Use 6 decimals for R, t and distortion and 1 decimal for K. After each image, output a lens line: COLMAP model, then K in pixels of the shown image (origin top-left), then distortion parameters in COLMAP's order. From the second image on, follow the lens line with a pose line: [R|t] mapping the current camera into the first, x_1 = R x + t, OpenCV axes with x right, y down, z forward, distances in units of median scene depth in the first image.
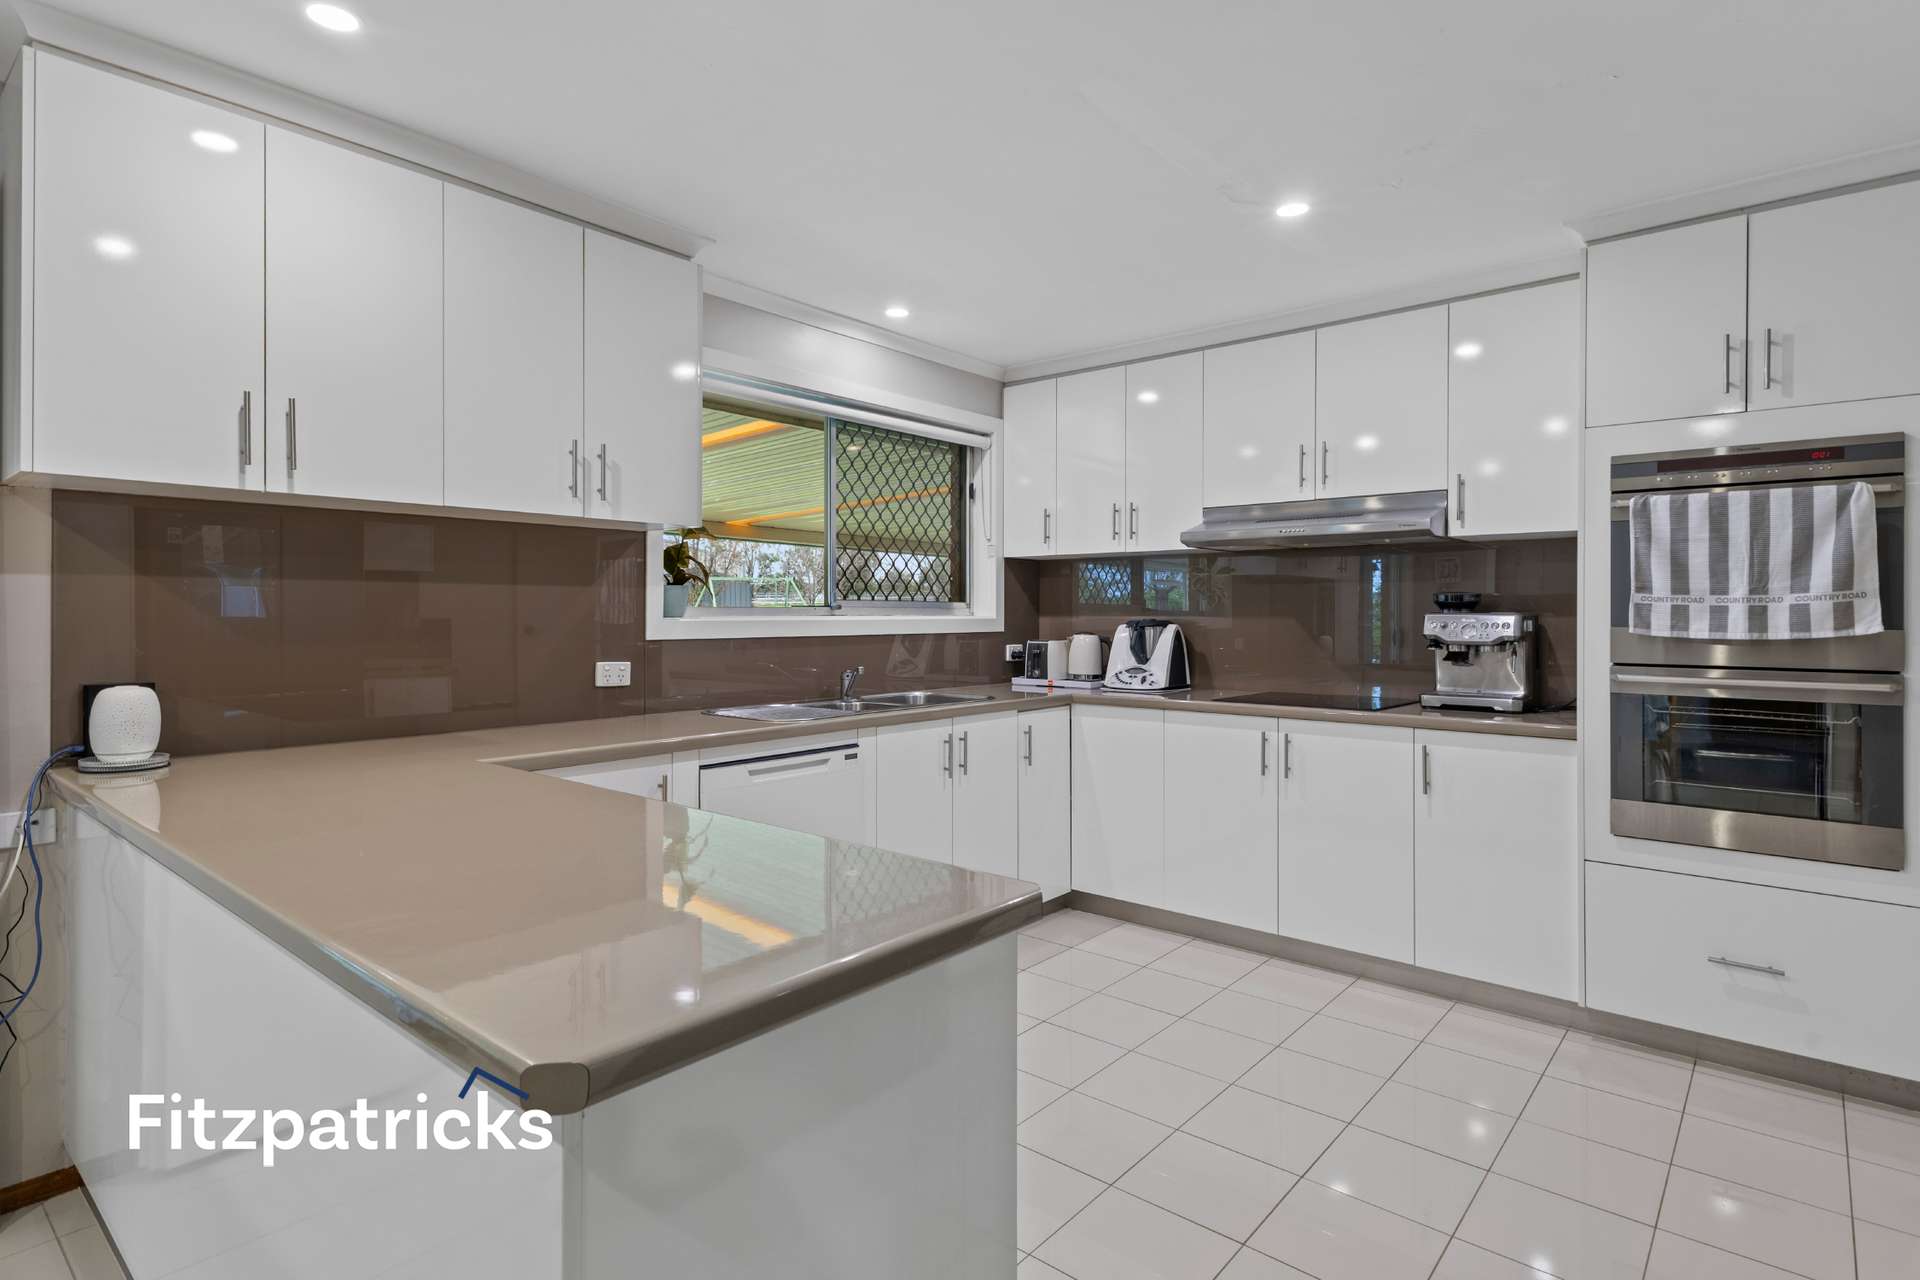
lens RADIAL K [[967.5, 0, 965.9], [0, 967.5, 624.5], [0, 0, 1]] dist [0.000484, -0.001050]
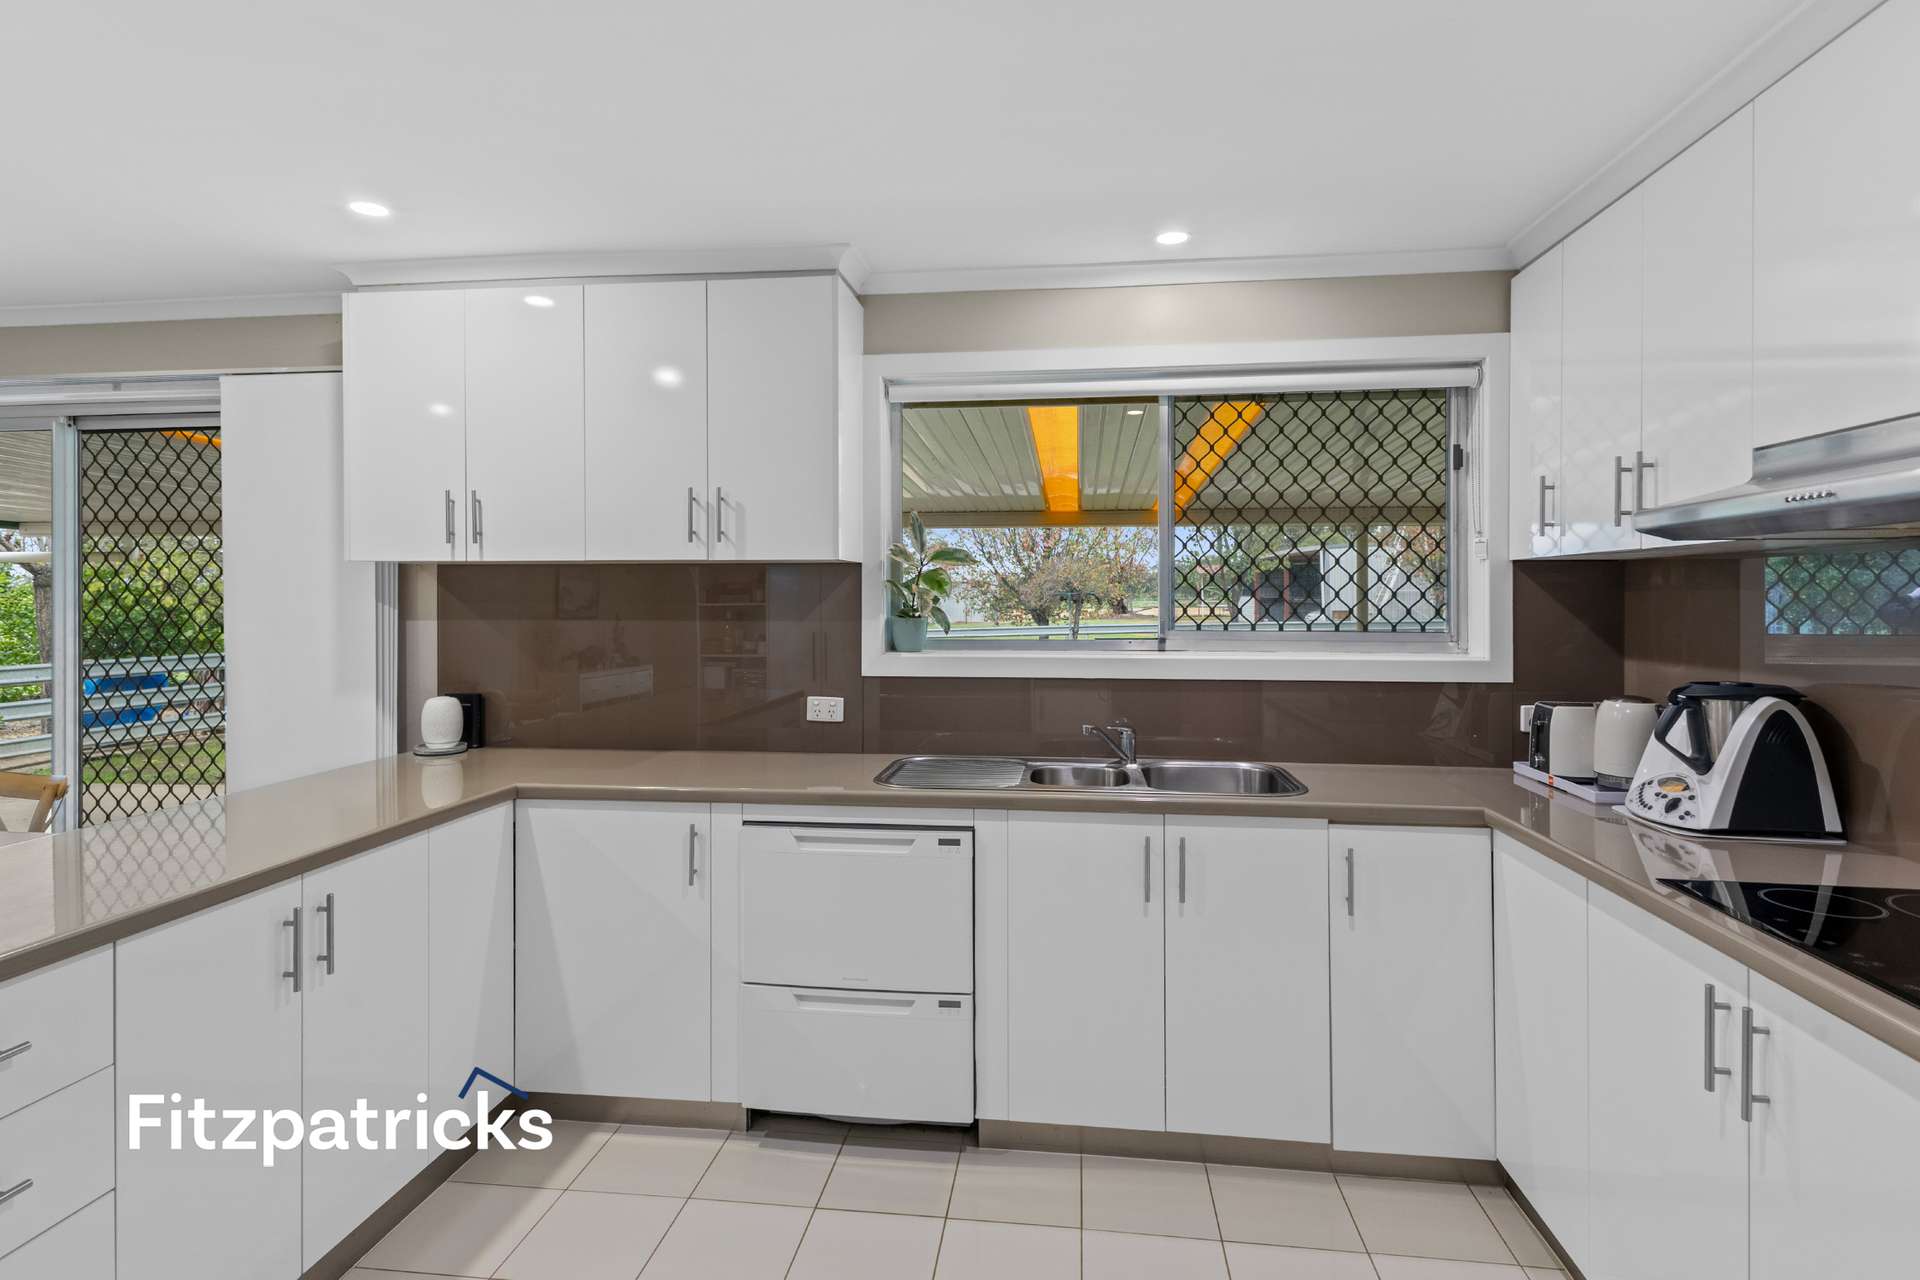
lens RADIAL K [[967.5, 0, 957.9], [0, 967.5, 609.5], [0, 0, 1]] dist [0.000484, -0.001050]
pose [[0.541451, 0.004567, -0.840720, 0.509102], [-0.011222, 0.999935, -0.001795, -0.047565], [0.840658, 0.010406, 0.541467, 0.542669]]
